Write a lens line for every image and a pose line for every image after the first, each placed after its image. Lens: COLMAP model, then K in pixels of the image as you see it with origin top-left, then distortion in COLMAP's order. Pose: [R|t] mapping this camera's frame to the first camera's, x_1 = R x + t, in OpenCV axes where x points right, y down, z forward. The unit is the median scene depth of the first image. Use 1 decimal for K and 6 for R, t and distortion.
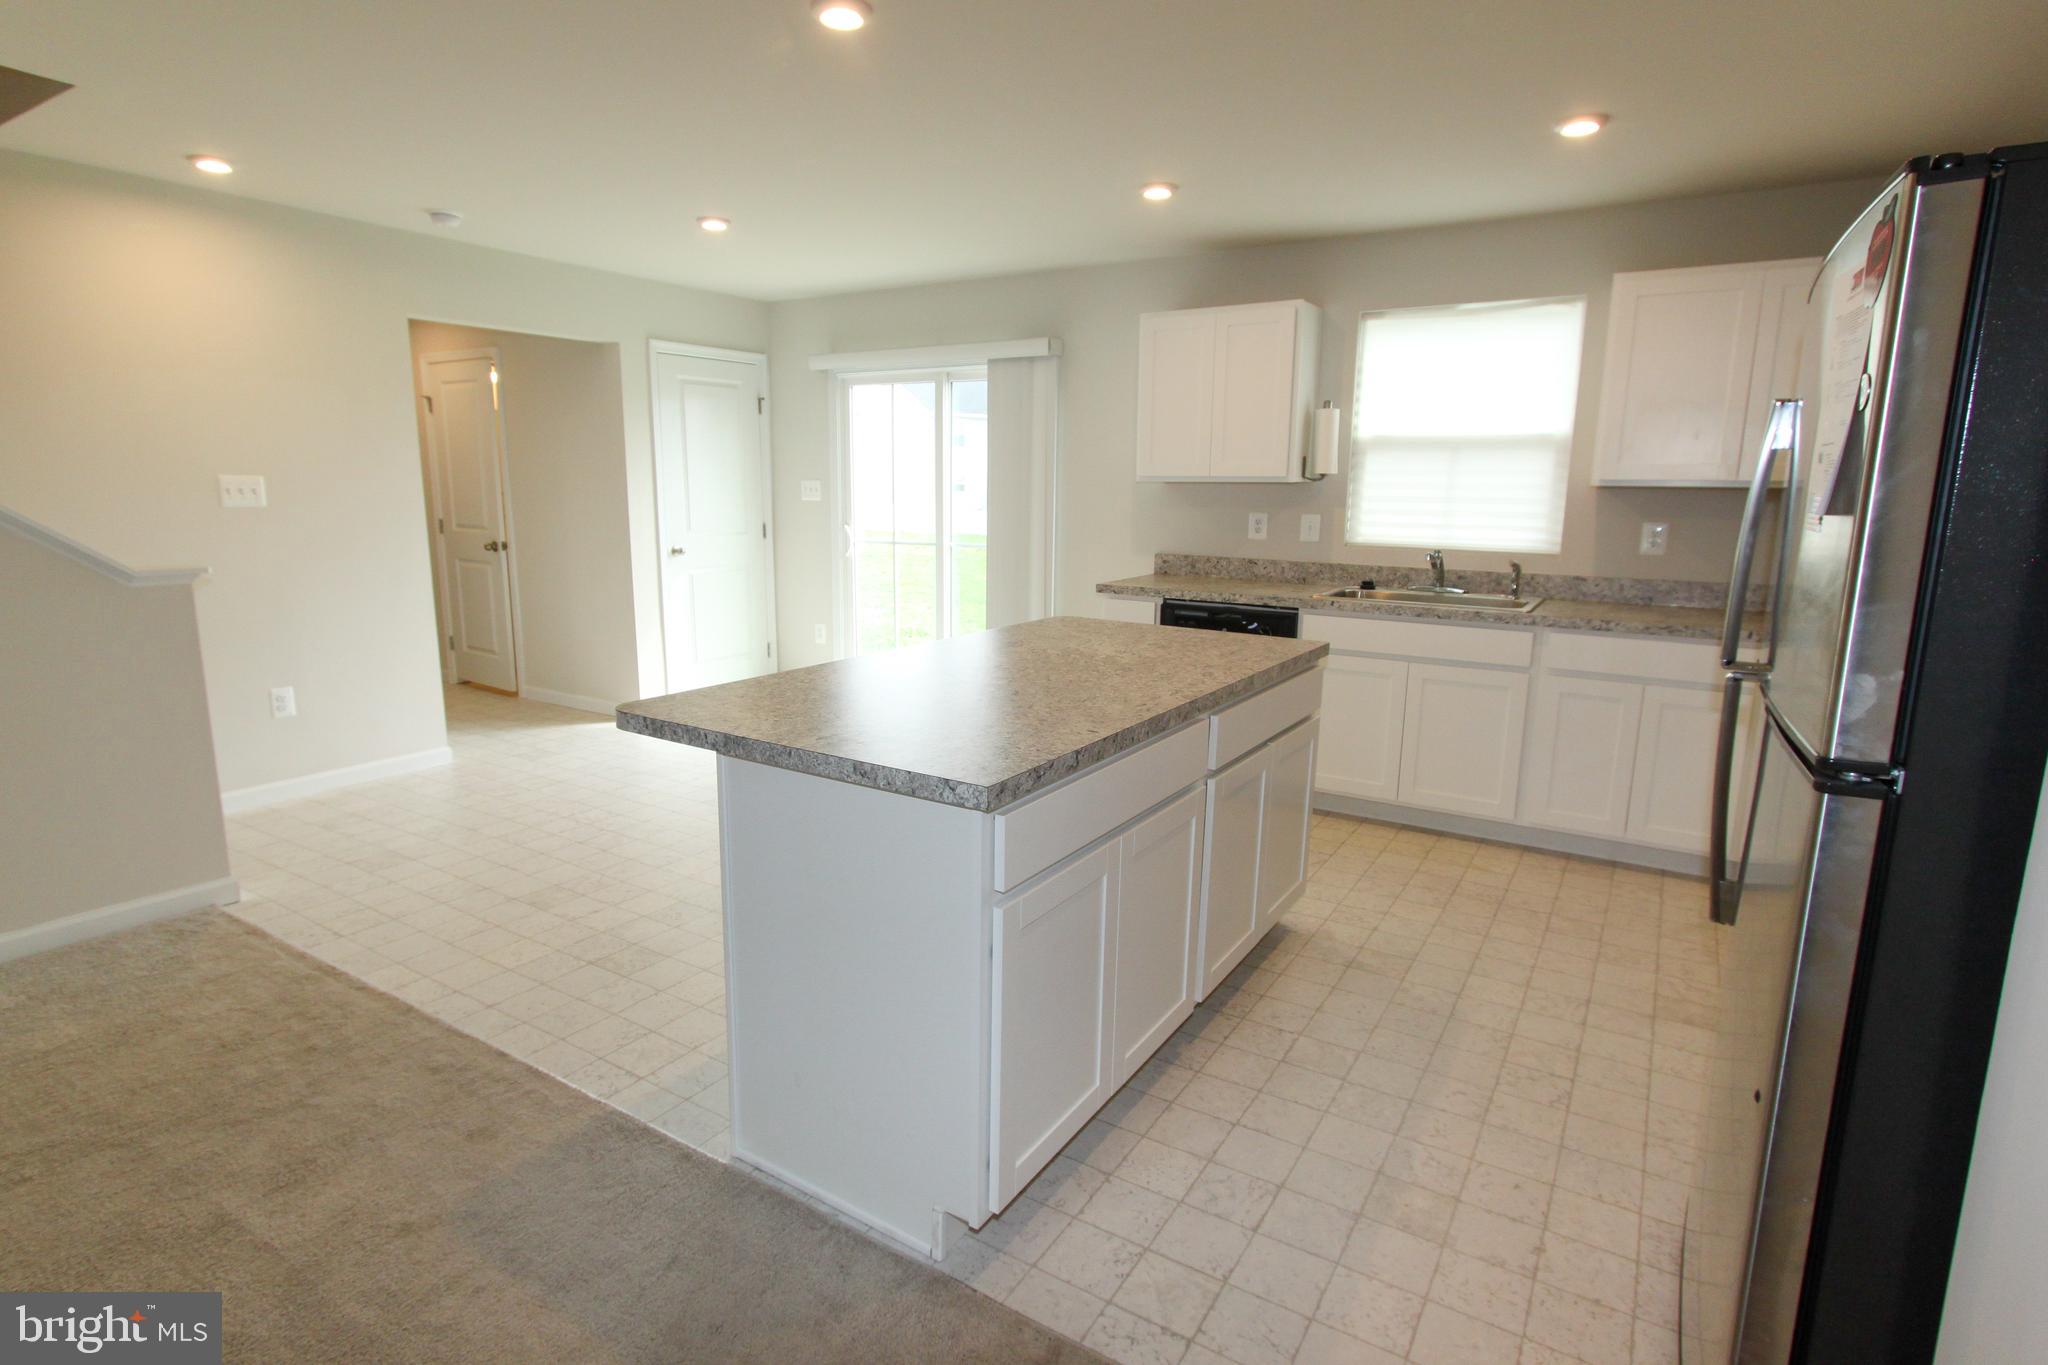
lens RADIAL K [[994.4, 0, 1030.6], [0, 994.4, 666.9], [0, 0, 1]] dist [-0.002420, 0.000834]
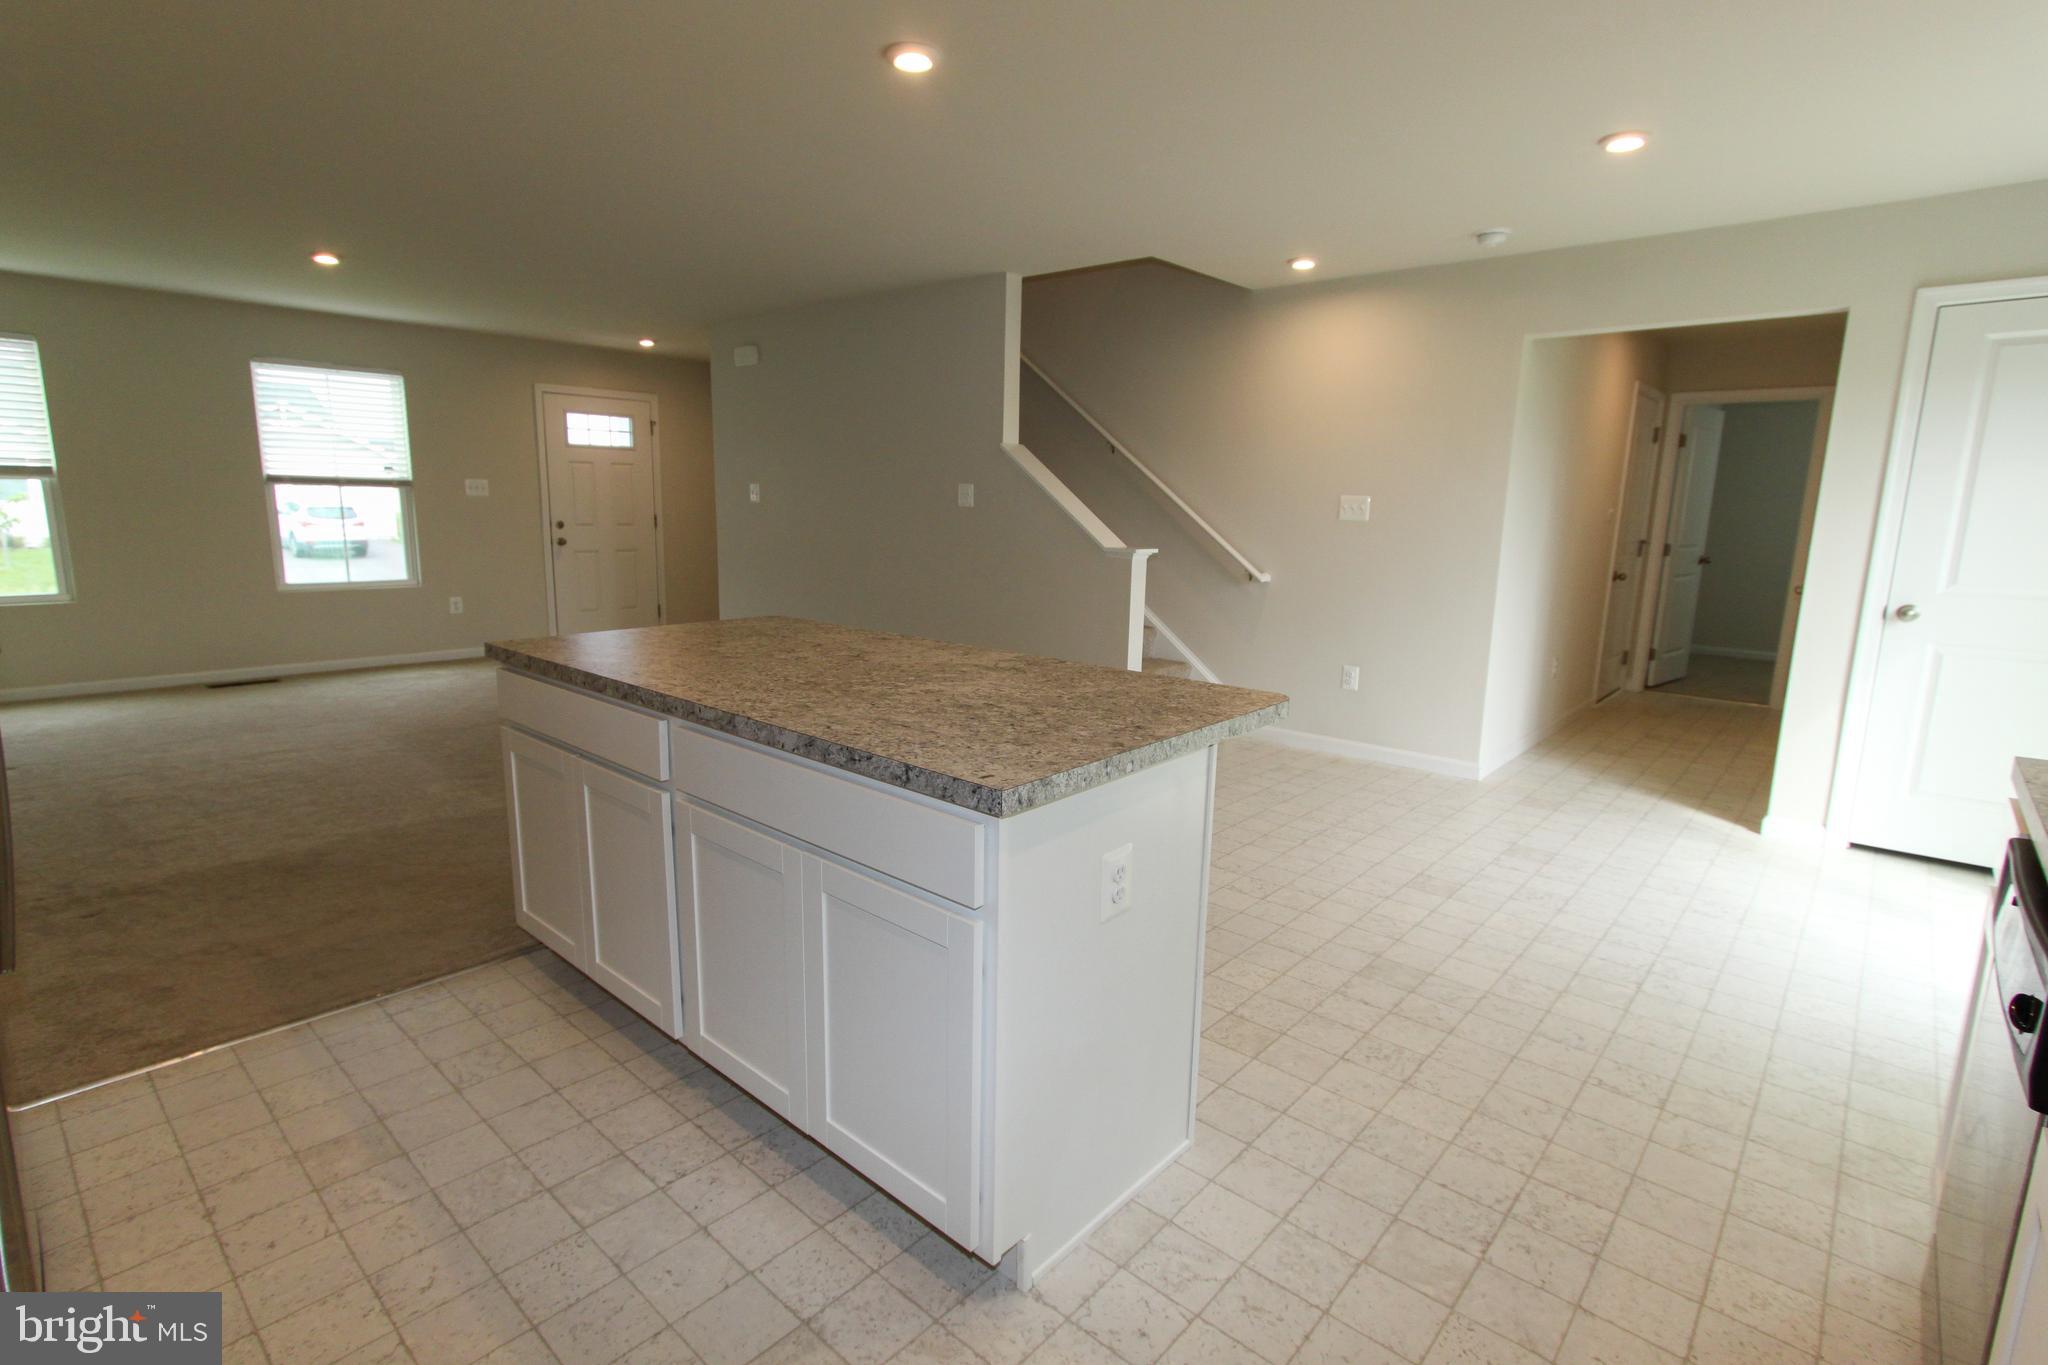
lens RADIAL K [[994.4, 0, 1014.5], [0, 994.4, 688.9], [0, 0, 1]] dist [-0.002420, 0.000834]
pose [[-0.157553, 0.169917, -0.972782, 0.515078], [-0.201099, 0.958923, 0.200067, -0.112911], [0.966818, 0.227146, -0.116911, 0.724897]]
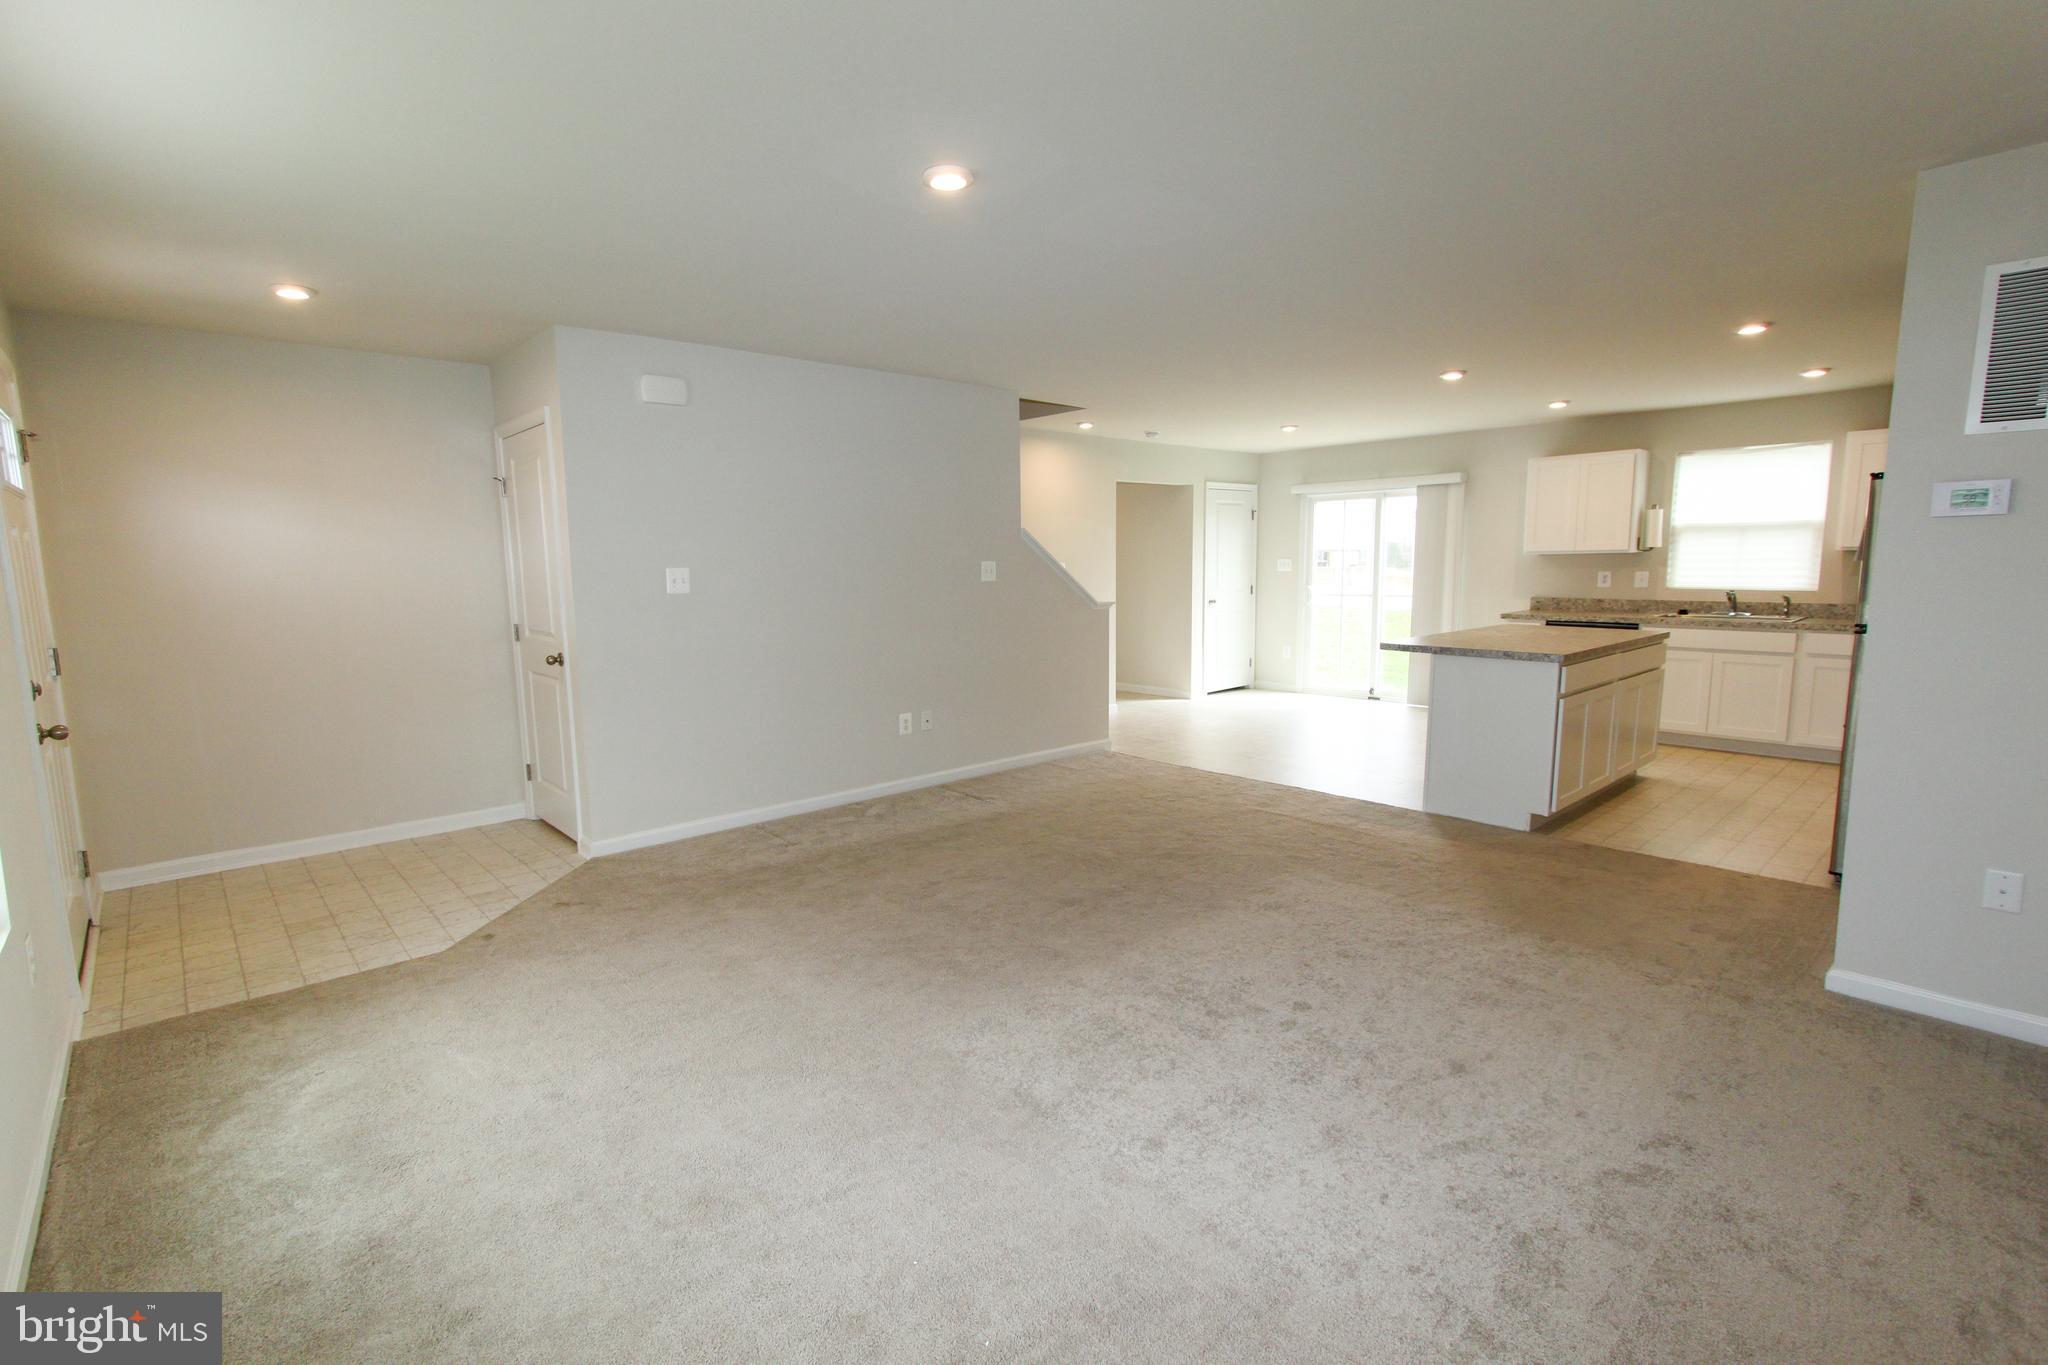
lens RADIAL K [[942.4, 0, 1005.1], [0, 942.4, 684.8], [0, 0, 1]] dist [0.010032, 0.000366]
pose [[0.965254, 0.010040, -0.261121, -0.355429], [-0.023488, 0.998550, -0.048431, 0.148255], [0.260256, 0.052882, 0.964090, -0.855216]]
